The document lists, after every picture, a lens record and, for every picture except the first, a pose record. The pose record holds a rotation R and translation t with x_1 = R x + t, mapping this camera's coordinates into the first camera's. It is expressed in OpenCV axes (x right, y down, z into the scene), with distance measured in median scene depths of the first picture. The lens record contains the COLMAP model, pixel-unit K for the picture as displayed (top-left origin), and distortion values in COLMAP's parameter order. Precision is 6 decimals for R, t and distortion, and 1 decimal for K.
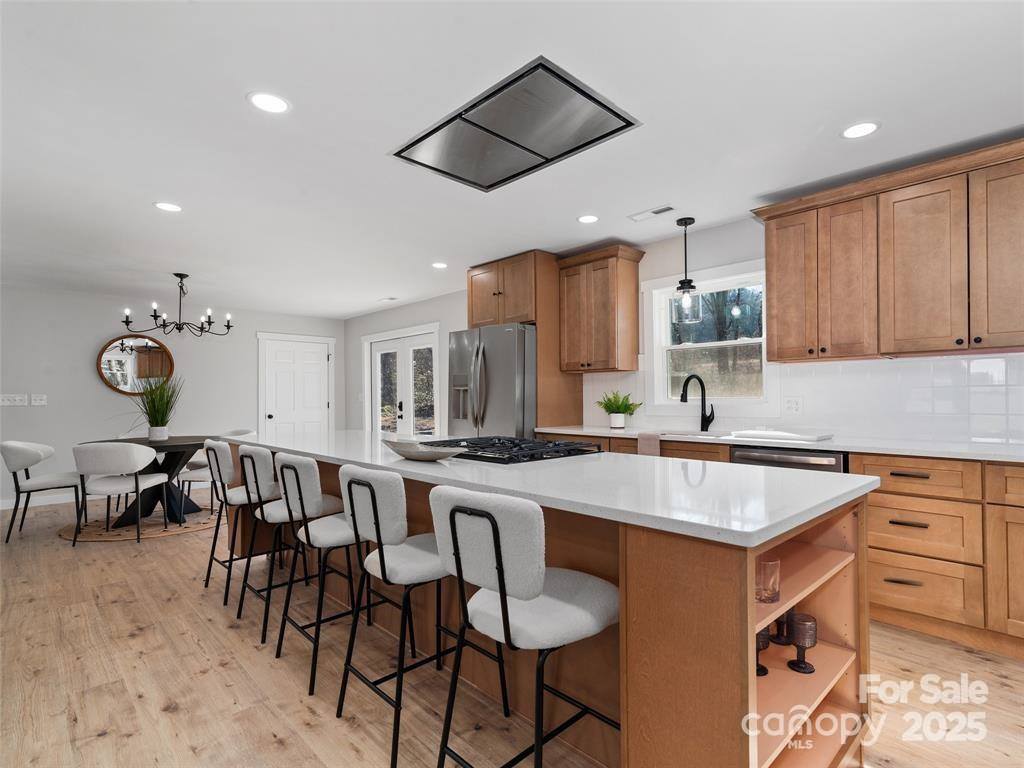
lens RADIAL K [[525.3, 0, 518.1], [0, 525.3, 391.1], [0, 0, 1]] dist [0.021221, 0.000024]
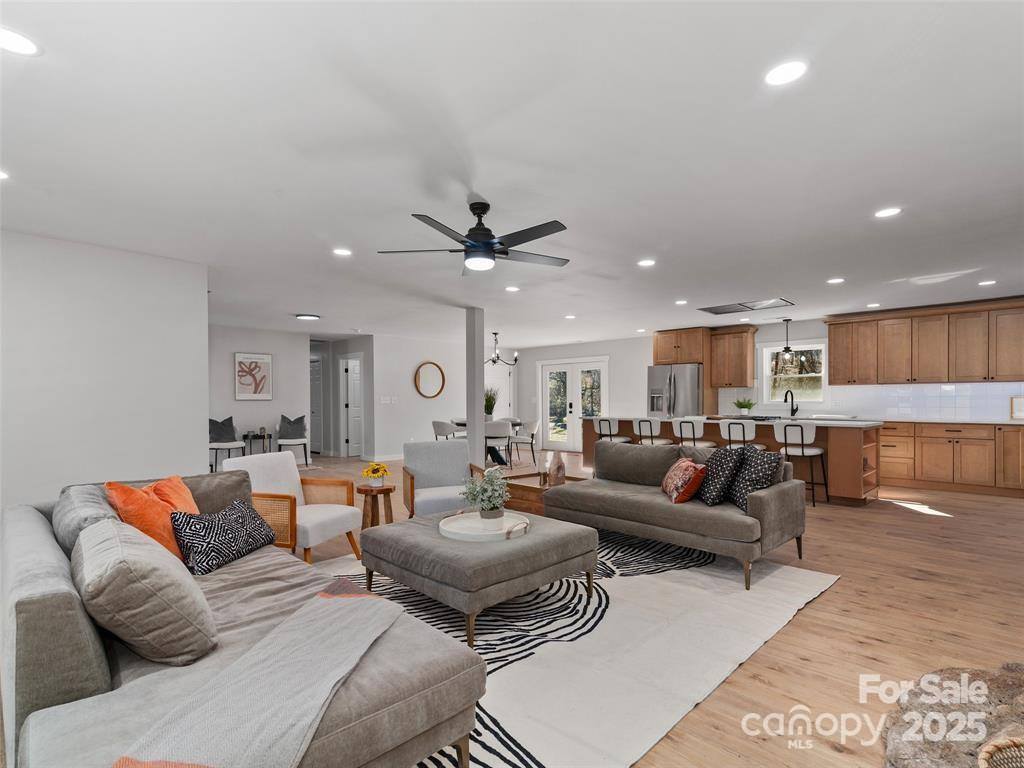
lens RADIAL K [[528.7, 0, 489.7], [0, 528.7, 399.7], [0, 0, 1]] dist [0.020587, 0.000148]
pose [[0.999957, 0.008919, -0.002616, -0.903388], [-0.008906, 0.999949, 0.004857, 0.009236], [0.002659, -0.004833, 0.999985, -1.208229]]
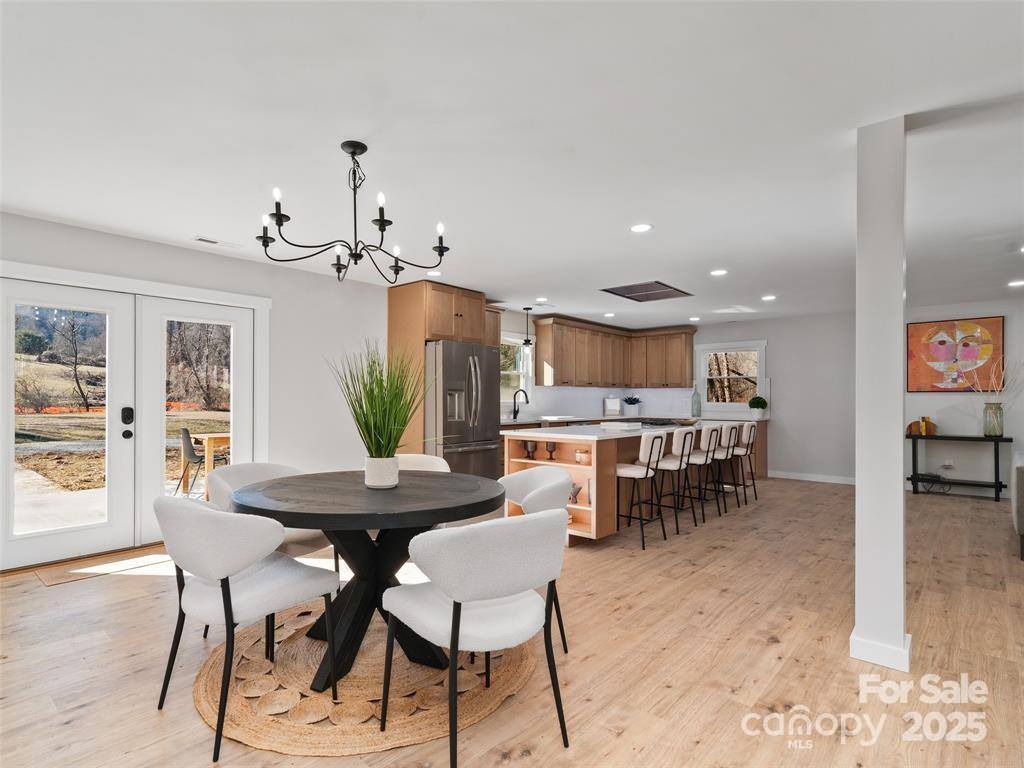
lens RADIAL K [[528.7, 0, 489.7], [0, 528.7, 399.7], [0, 0, 1]] dist [0.020587, 0.000148]
pose [[-0.073961, 0.006880, 0.997237, -1.577216], [-0.010062, 0.999920, -0.007645, 0.023508], [-0.997210, -0.010600, -0.073886, 1.267454]]
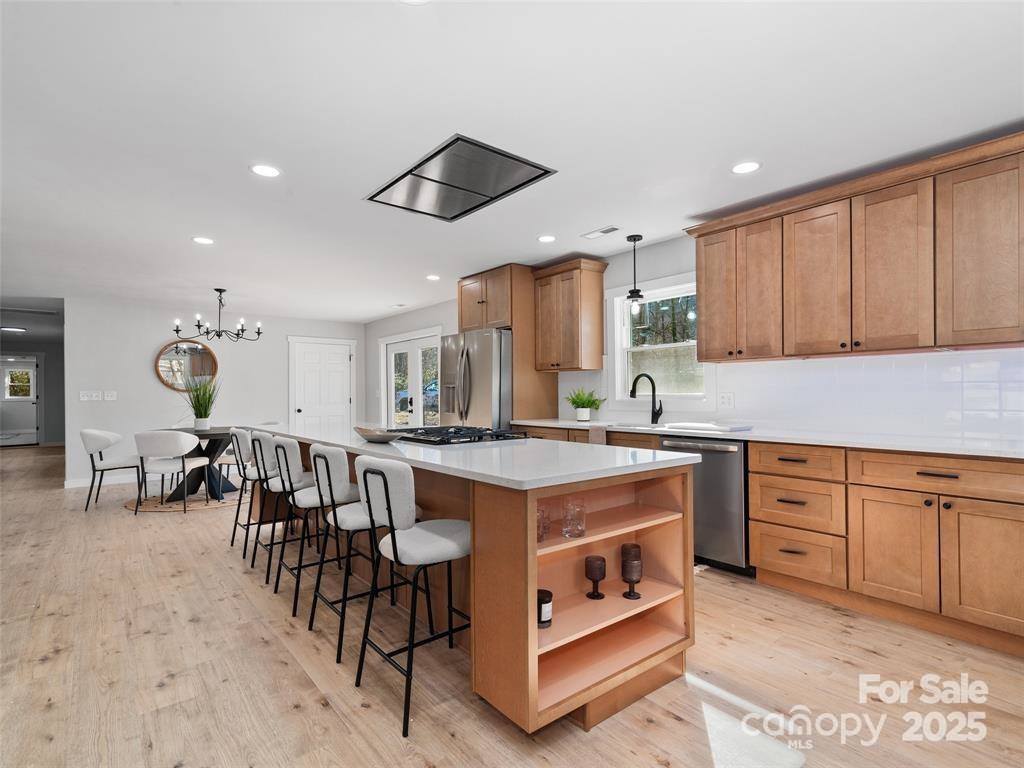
lens RADIAL K [[523.7, 0, 501.6], [0, 523.7, 388.5], [0, 0, 1]] dist [0.025229, 0.000244]
pose [[0.995026, -0.001070, -0.099612, 0.145096], [0.001272, 0.999997, 0.001963, -0.001682], [0.099609, -0.002080, 0.995024, -0.148409]]
